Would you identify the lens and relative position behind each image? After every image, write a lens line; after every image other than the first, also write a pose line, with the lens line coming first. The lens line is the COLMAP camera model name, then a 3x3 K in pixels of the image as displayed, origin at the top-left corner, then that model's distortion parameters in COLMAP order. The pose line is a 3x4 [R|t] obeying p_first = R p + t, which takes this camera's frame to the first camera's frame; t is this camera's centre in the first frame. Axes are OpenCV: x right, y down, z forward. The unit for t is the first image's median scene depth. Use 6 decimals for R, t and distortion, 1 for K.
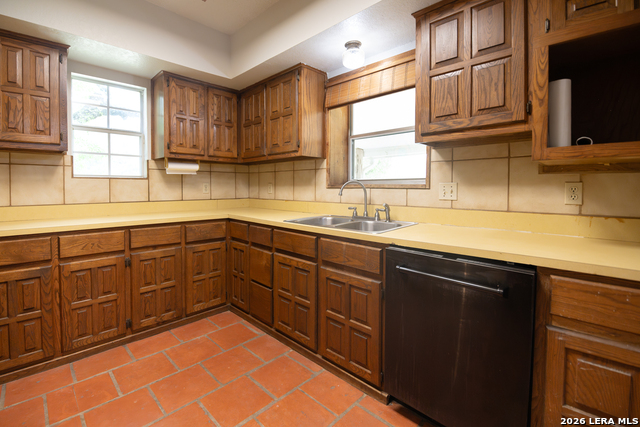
lens RADIAL K [[295.5, 0, 316.3], [0, 295.5, 188.5], [0, 0, 1]] dist [-0.000318, -0.010478]
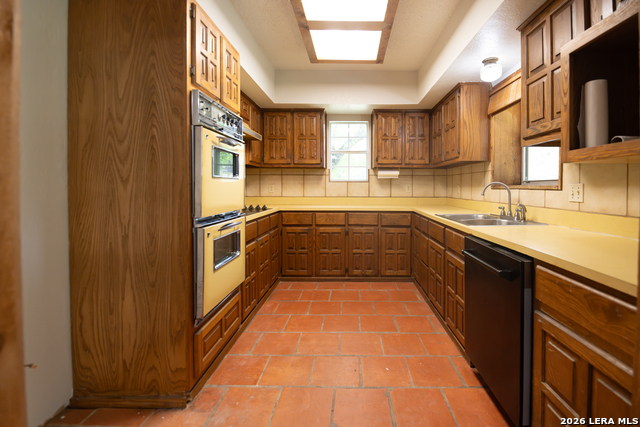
lens RADIAL K [[289.6, 0, 330.0], [0, 289.6, 181.1], [0, 0, 1]] dist [-0.002537, -0.000468]
pose [[0.670693, -0.012118, -0.741636, 0.467492], [-0.008250, 0.999683, -0.023796, 0.000730], [0.741689, 0.022078, 0.670381, -0.154892]]
